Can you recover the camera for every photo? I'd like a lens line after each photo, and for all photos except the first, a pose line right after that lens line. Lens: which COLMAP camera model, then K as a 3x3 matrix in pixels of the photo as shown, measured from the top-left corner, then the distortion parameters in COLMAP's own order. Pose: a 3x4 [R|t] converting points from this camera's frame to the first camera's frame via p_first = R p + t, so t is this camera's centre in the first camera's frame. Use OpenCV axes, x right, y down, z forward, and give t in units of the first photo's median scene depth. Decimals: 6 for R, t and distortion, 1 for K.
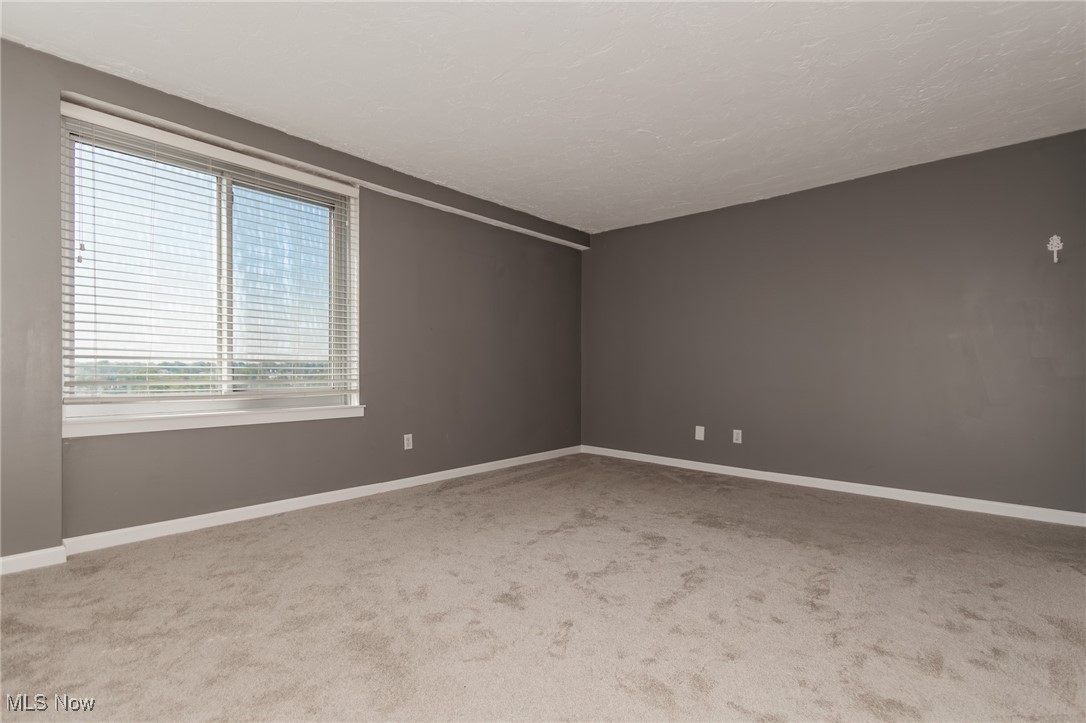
lens RADIAL K [[513.4, 0, 545.4], [0, 513.4, 364.8], [0, 0, 1]] dist [0.007531, -0.002248]
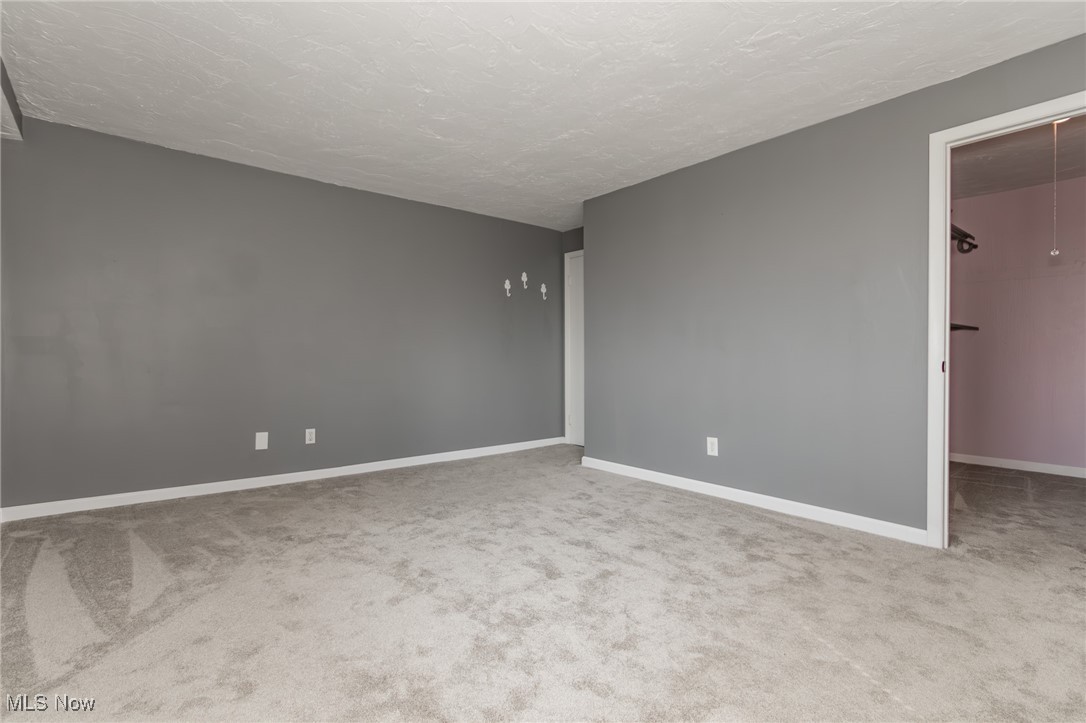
lens RADIAL K [[513.4, 0, 545.6], [0, 513.4, 360.5], [0, 0, 1]] dist [0.007531, -0.002248]
pose [[0.140933, -0.011241, 0.989955, -0.470540], [-0.009801, 0.999871, 0.012749, -0.009879], [-0.989971, -0.011499, 0.140804, 0.469096]]
